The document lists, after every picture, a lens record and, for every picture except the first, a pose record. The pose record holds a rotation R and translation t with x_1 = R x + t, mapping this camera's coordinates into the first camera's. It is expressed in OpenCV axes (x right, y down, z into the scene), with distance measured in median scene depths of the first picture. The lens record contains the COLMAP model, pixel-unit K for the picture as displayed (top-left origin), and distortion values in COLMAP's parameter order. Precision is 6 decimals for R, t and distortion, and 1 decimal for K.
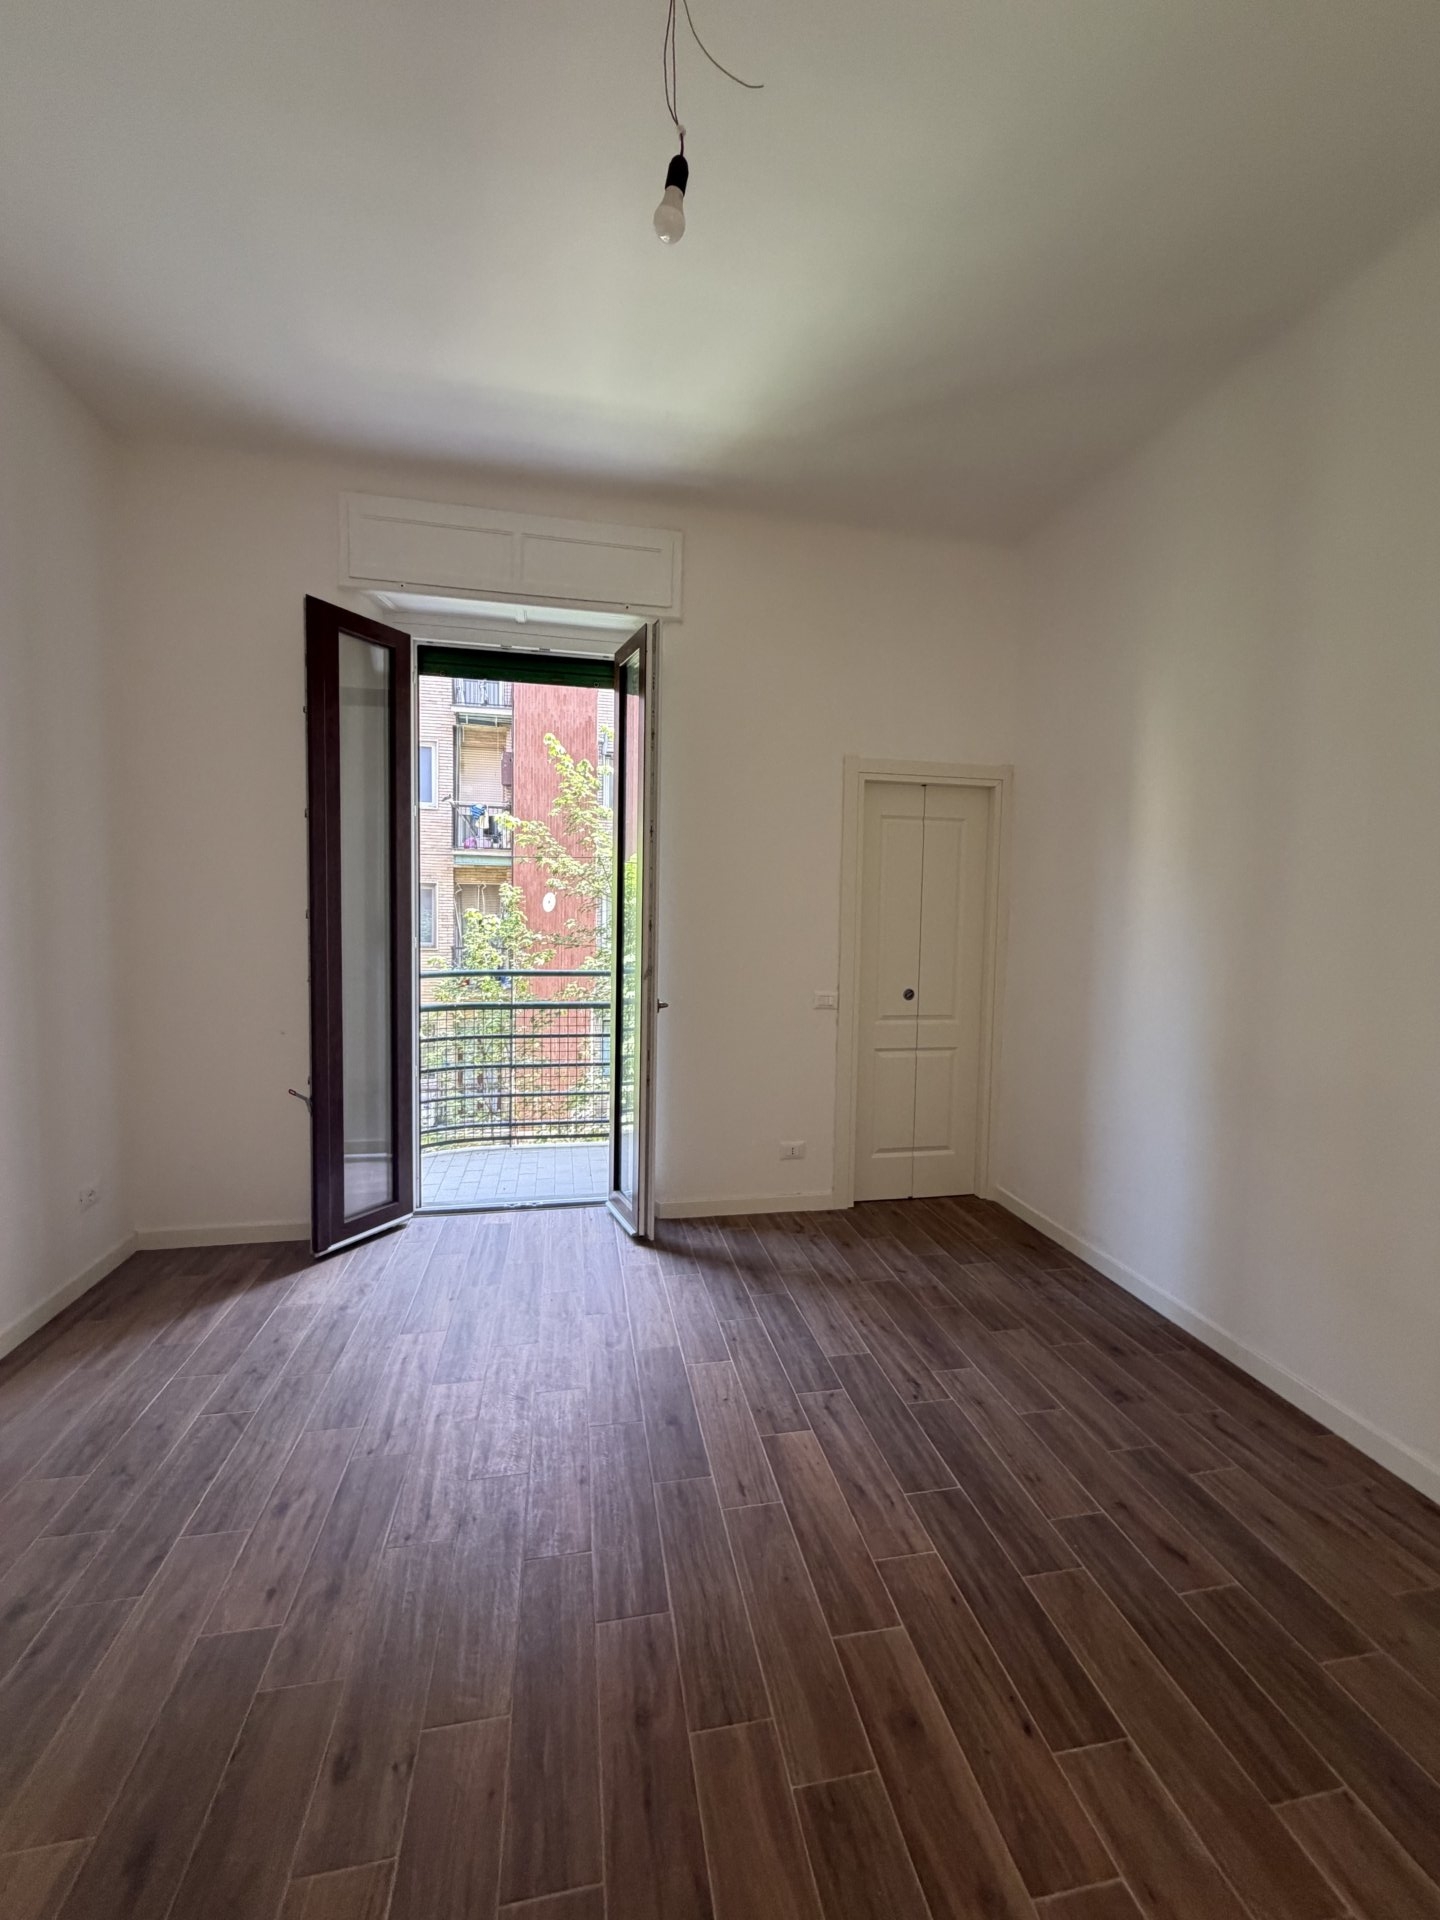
lens RADIAL K [[768.8, 0, 720.3], [0, 768.8, 956.9], [0, 0, 1]] dist [0.007634, 0.000382]
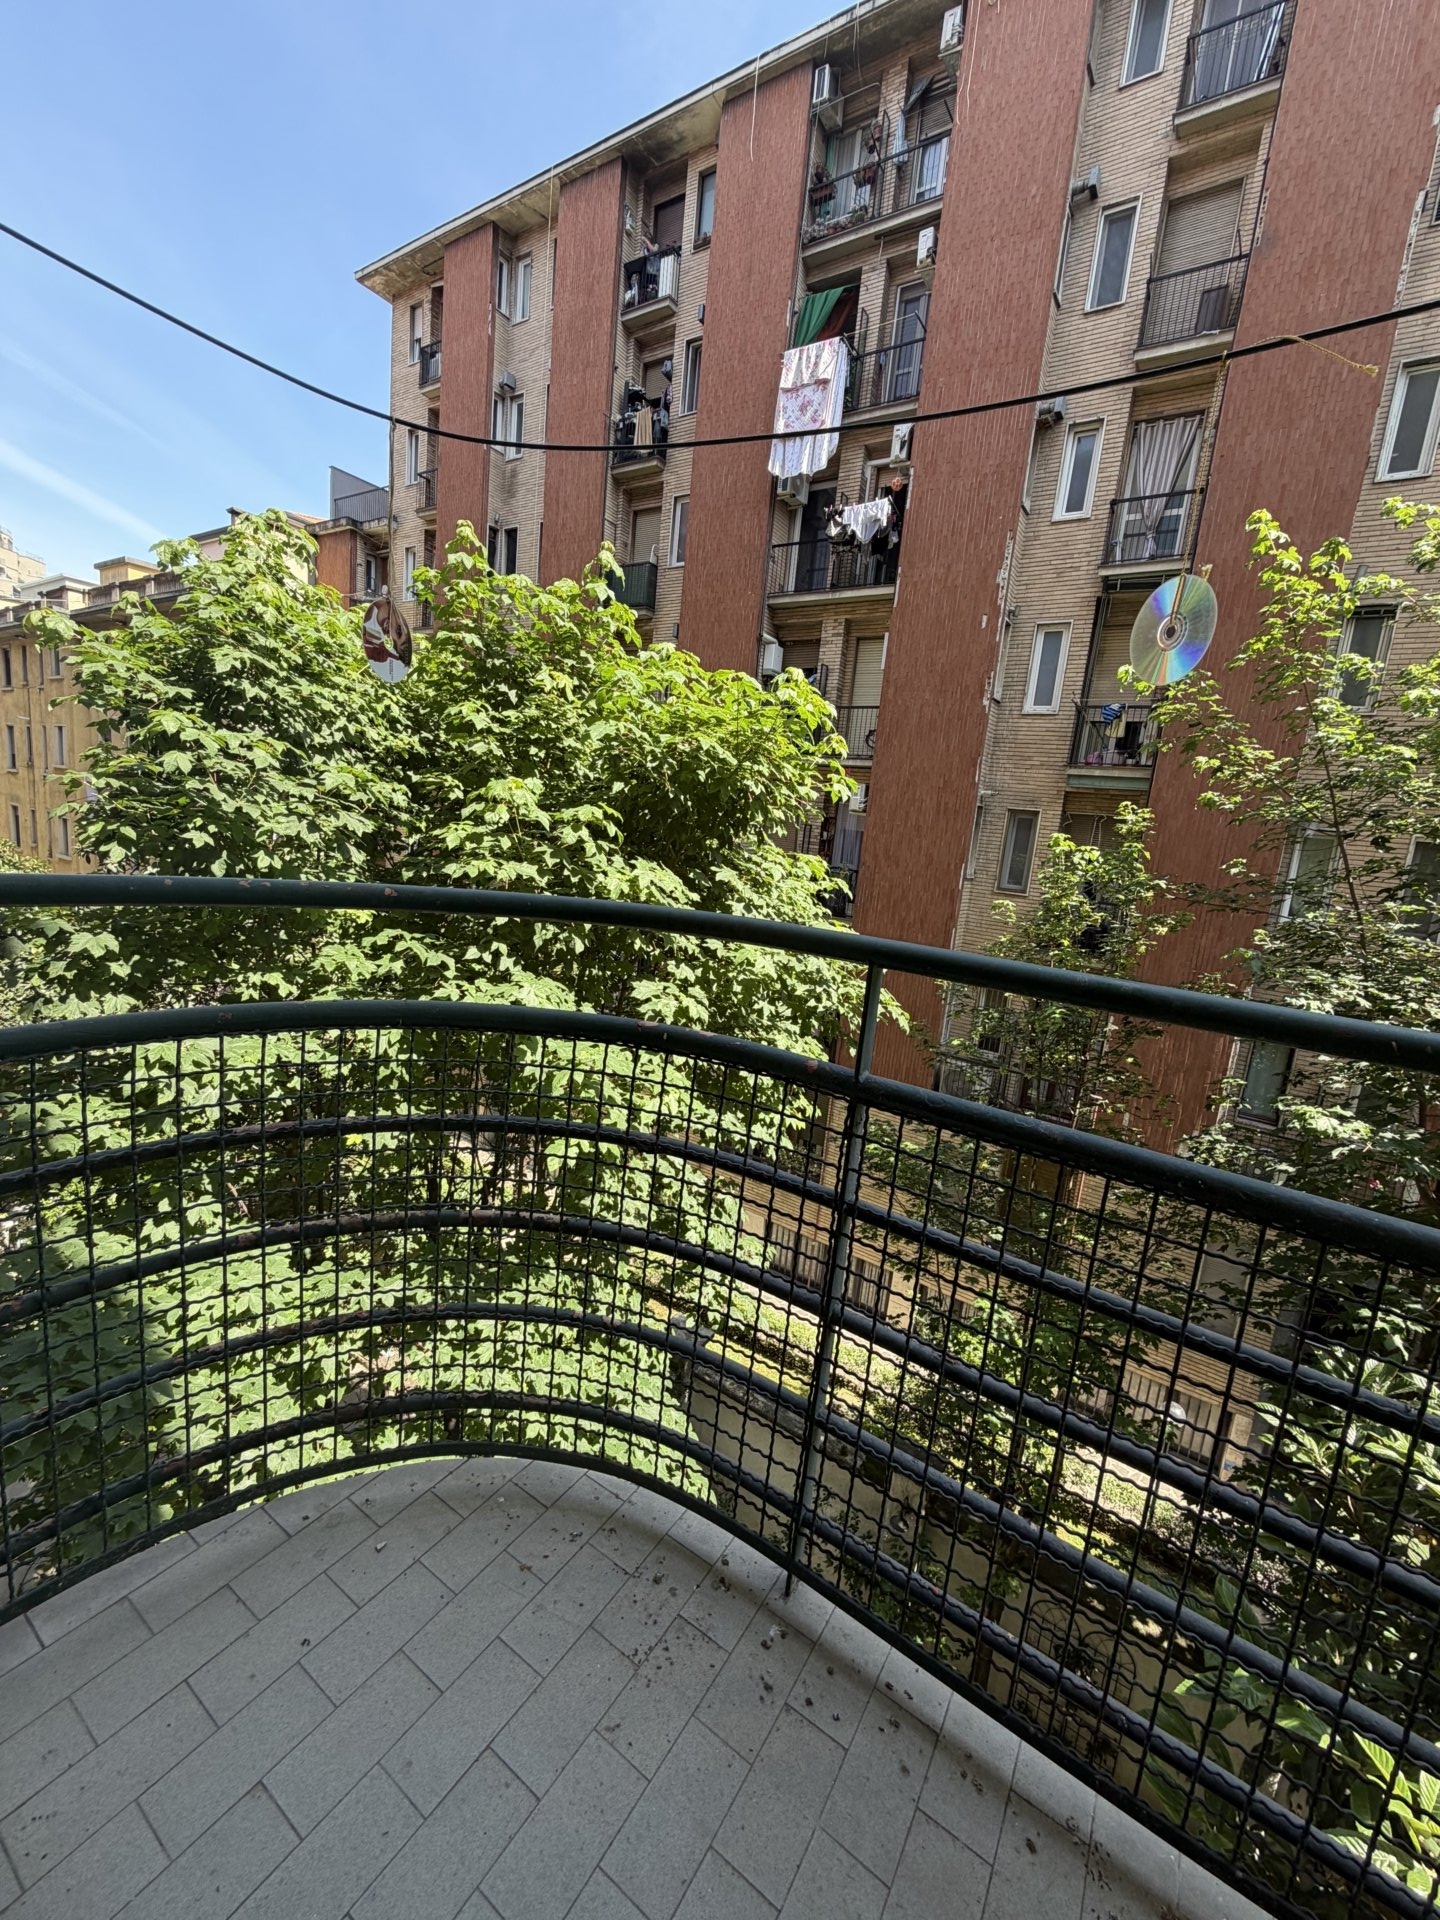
lens RADIAL K [[768.8, 0, 728.6], [0, 768.8, 962.7], [0, 0, 1]] dist [0.007634, 0.000382]
pose [[0.720089, 0.169621, -0.672831, -0.234914], [-0.119330, 0.985487, 0.120730, 0.000643], [0.683544, -0.006647, 0.729879, 1.147678]]
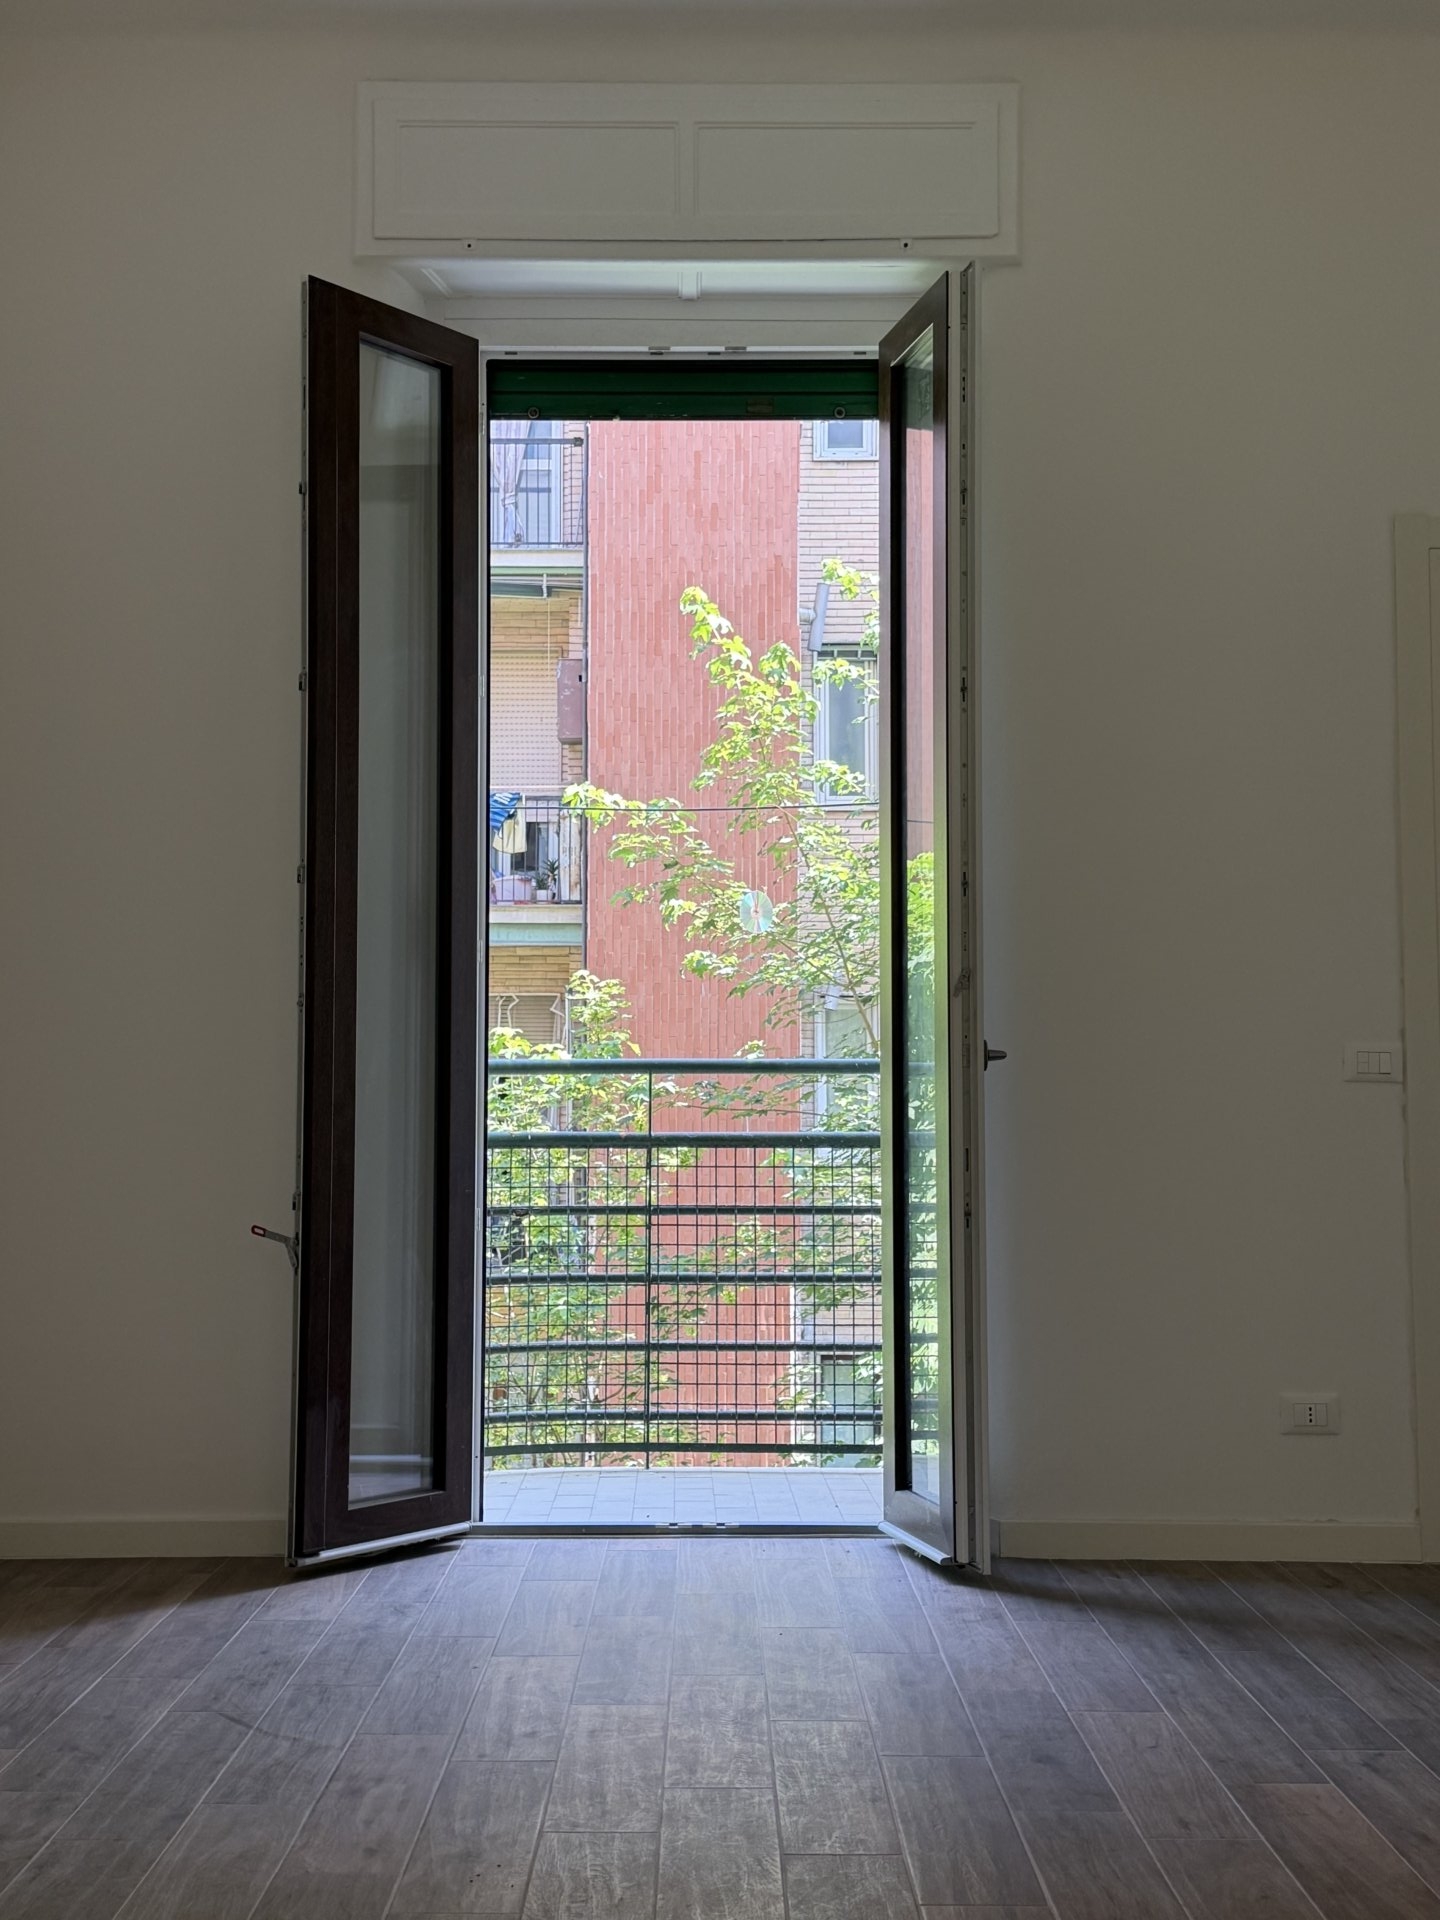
lens RADIAL K [[2213.5, 0, 721.5], [0, 2213.5, 962.9], [0, 0, 1]] dist [0.103814, 0.000000]
pose [[0.981954, -0.031581, -0.186463, 0.013992], [0.007523, 0.991701, -0.128346, 0.181723], [0.188969, 0.124627, 0.974042, -0.354055]]
